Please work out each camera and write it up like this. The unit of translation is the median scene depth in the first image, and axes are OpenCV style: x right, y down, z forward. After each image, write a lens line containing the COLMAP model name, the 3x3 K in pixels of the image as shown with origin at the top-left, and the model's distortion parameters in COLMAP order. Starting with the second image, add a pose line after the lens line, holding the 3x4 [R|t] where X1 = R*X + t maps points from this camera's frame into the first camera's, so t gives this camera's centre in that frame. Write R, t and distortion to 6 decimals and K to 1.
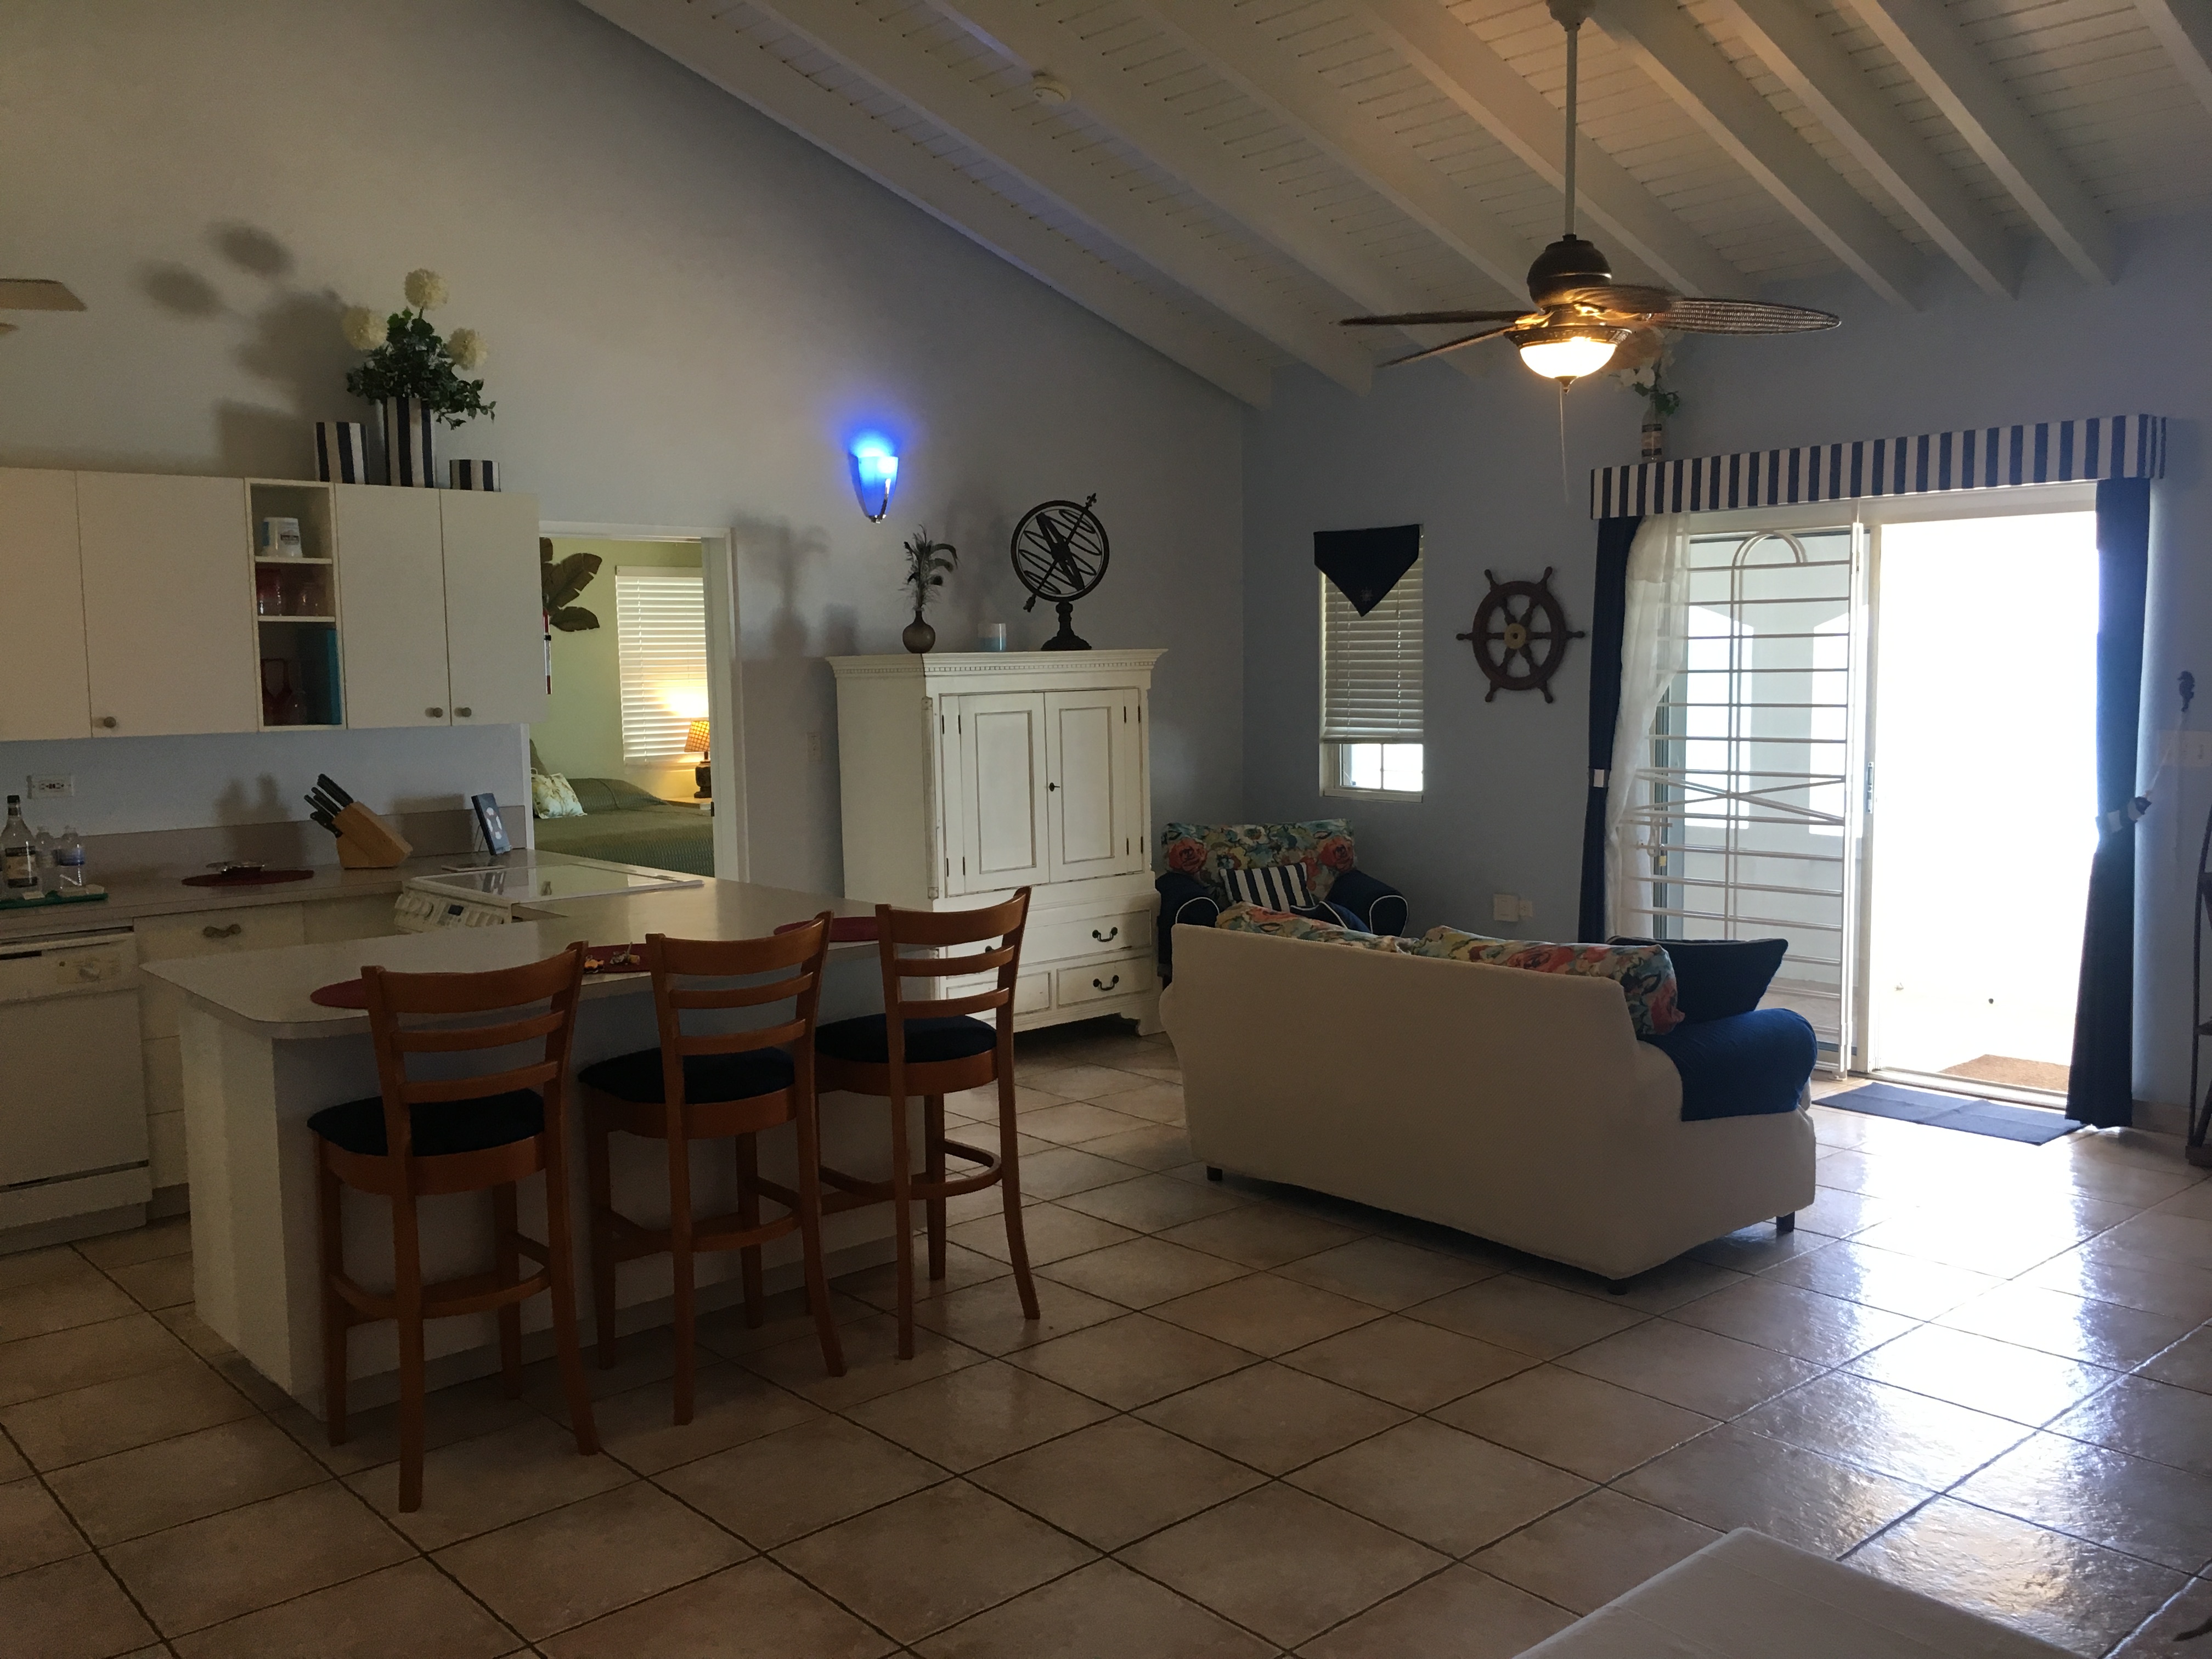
lens RADIAL K [[1912.3, 0, 1114.7], [0, 1912.3, 839.9], [0, 0, 1]] dist [0.062824, -0.105855]
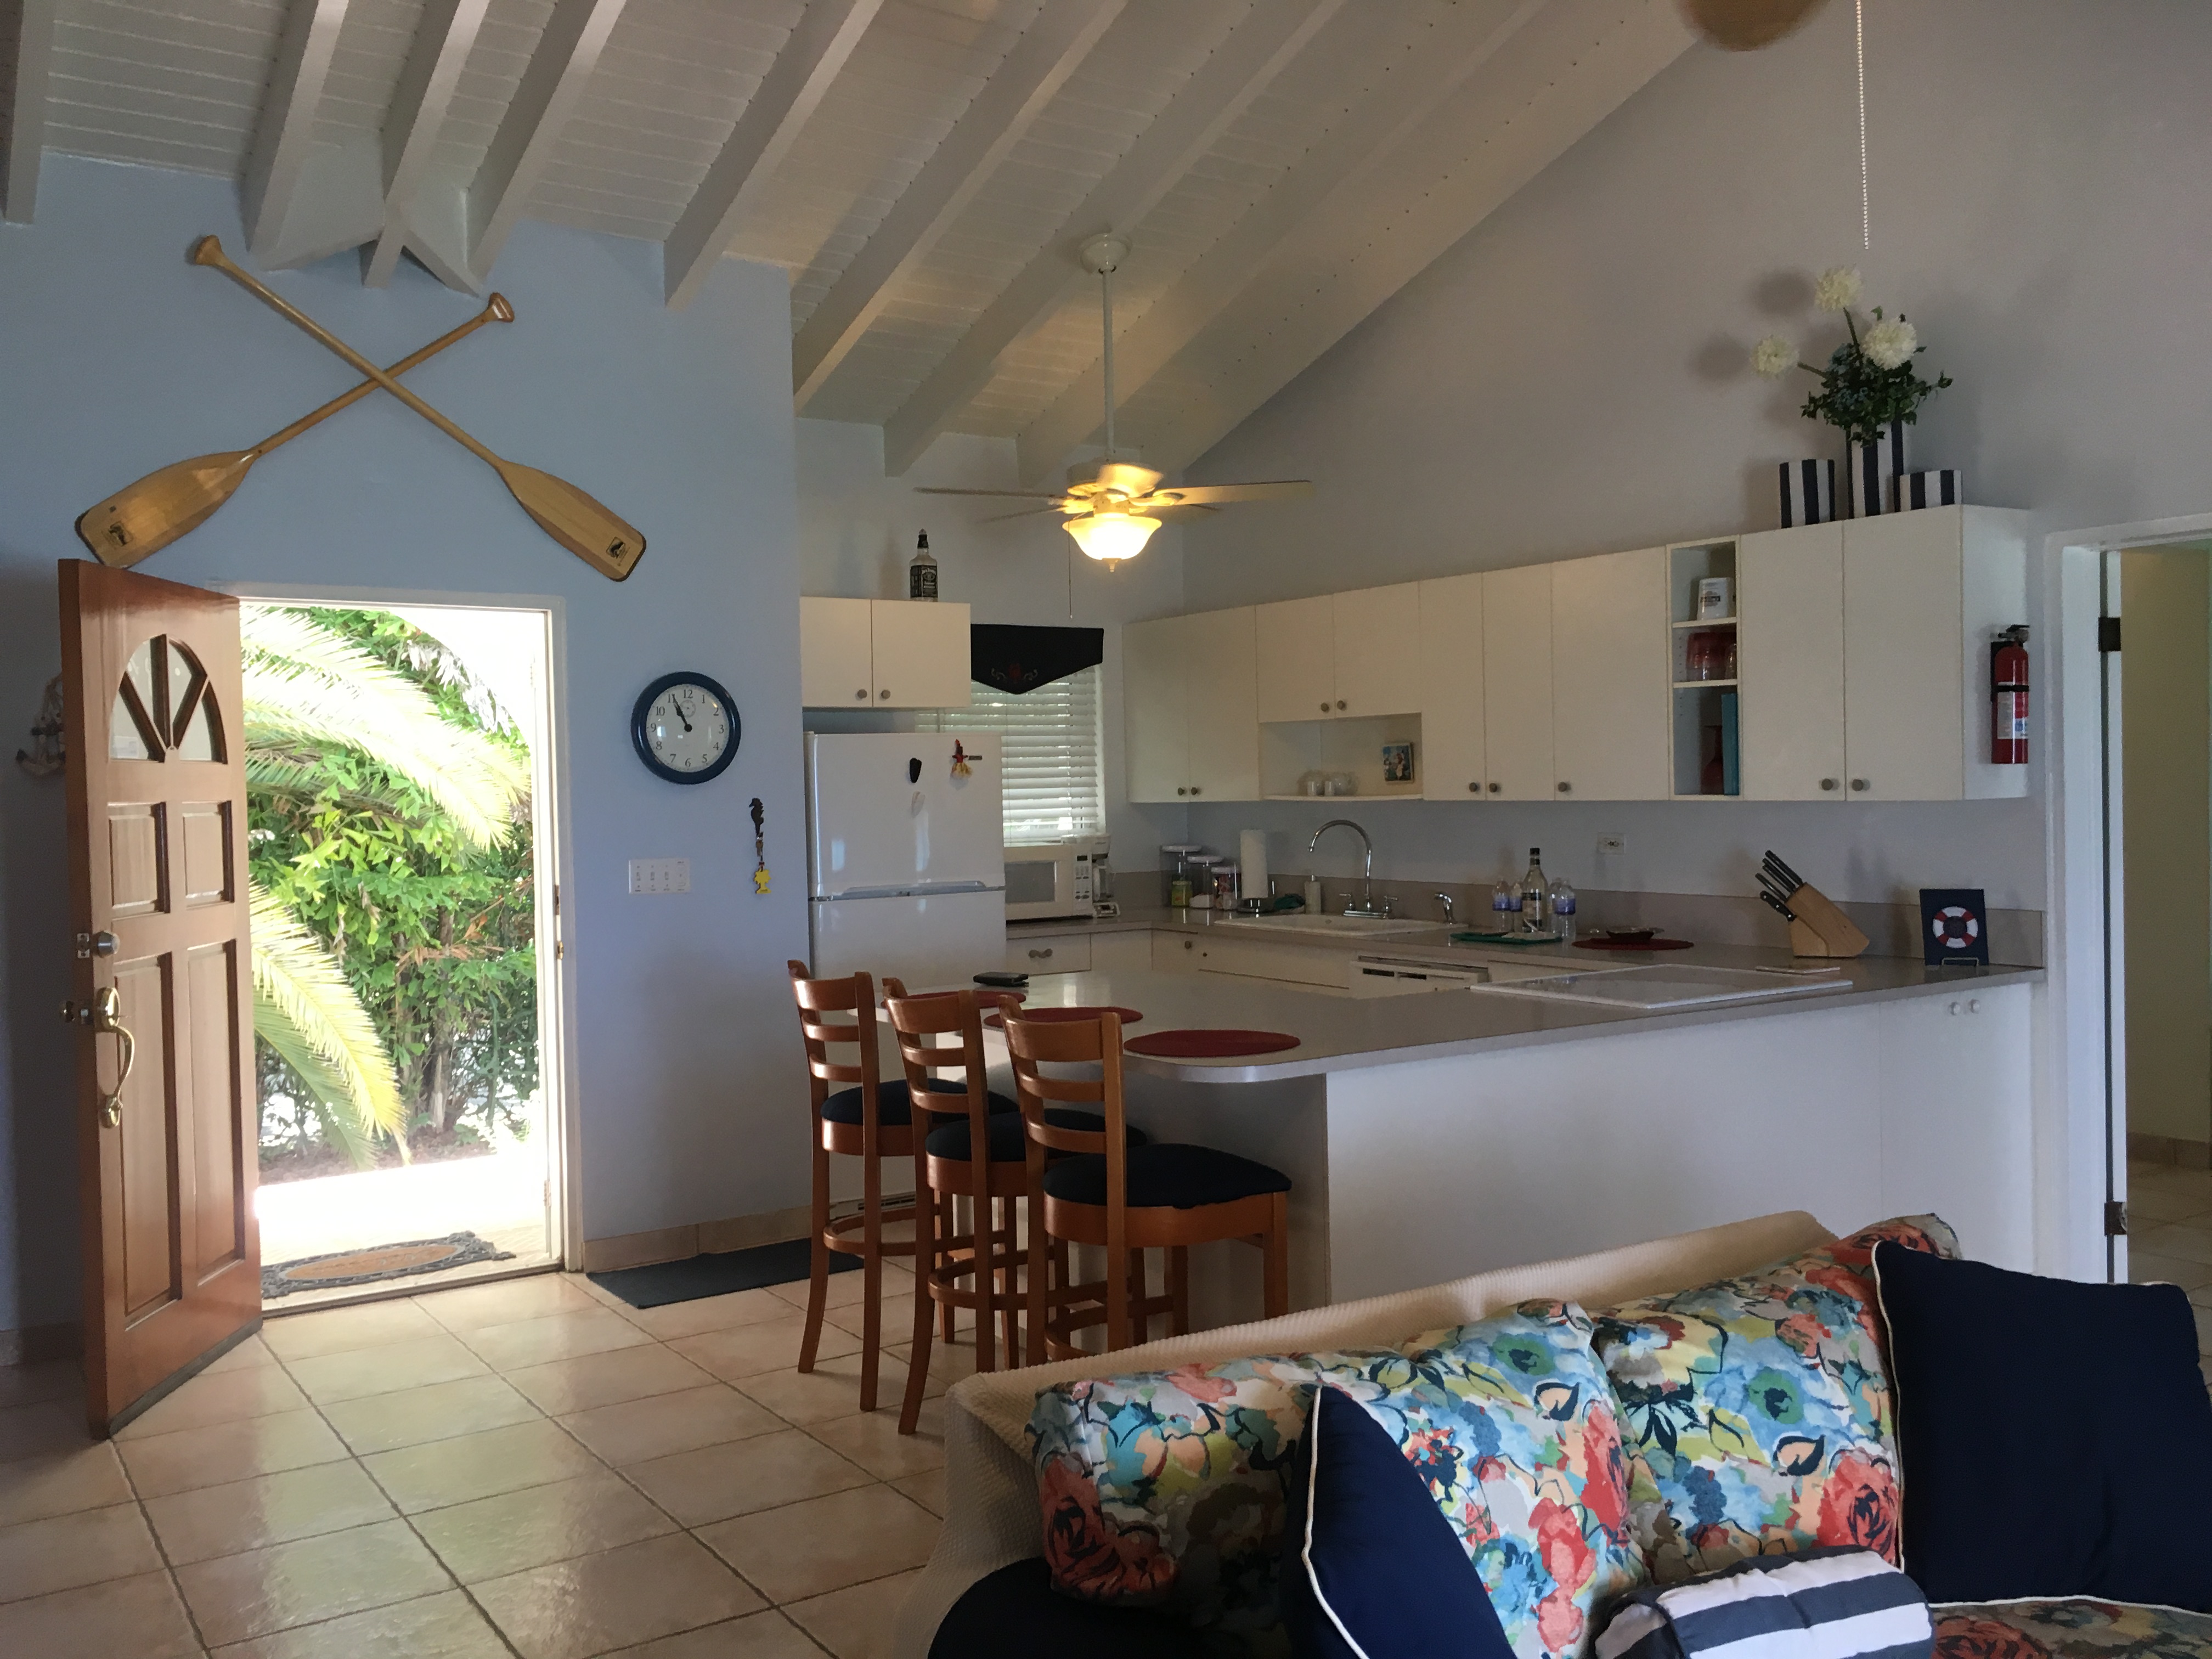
lens RADIAL K [[1929.2, 0, 1095.3], [0, 1929.2, 824.0], [0, 0, 1]] dist [0.089045, -0.069569]
pose [[-0.150093, 0.041222, -0.987812, 0.580567], [-0.075355, 0.995747, 0.053003, -0.074356], [0.985796, 0.082392, -0.146349, 0.853677]]
